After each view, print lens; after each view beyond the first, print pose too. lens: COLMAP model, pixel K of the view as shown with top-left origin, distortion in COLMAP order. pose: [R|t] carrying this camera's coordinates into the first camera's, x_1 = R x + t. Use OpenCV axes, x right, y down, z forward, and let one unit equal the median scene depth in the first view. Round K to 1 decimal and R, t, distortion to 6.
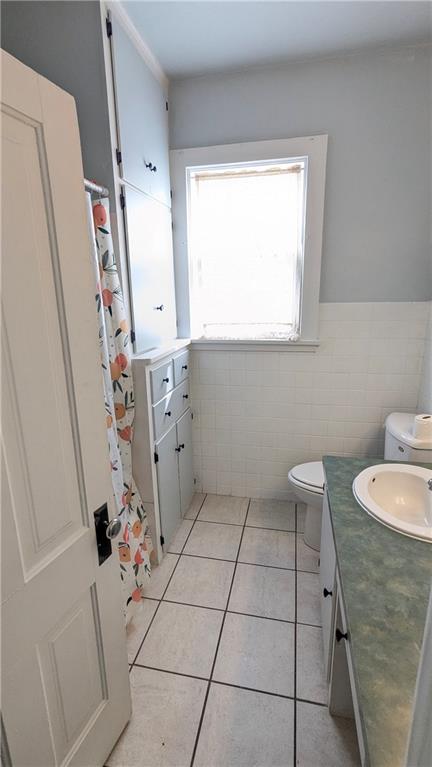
lens RADIAL K [[359.7, 0, 216.3], [0, 359.7, 382.7], [0, 0, 1]] dist [-0.002543, 0.002972]
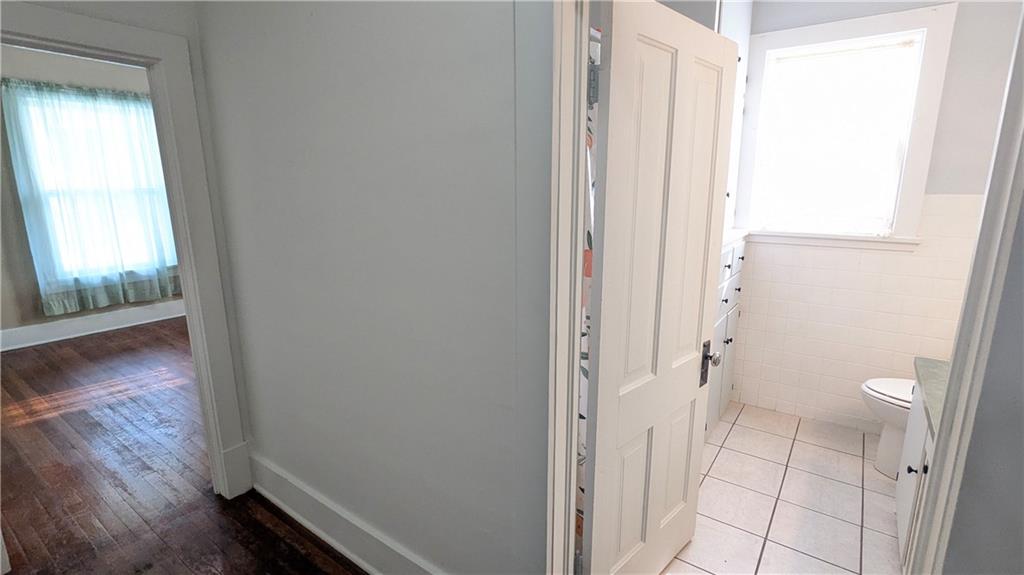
lens RADIAL K [[480.2, 0, 514.0], [0, 480.2, 287.0], [0, 0, 1]] dist [-0.002543, 0.002972]
pose [[0.915434, 0.097799, -0.390404, -0.143929], [-0.108800, 0.994045, -0.006104, 0.112604], [0.387482, 0.048064, 0.920623, -0.426256]]
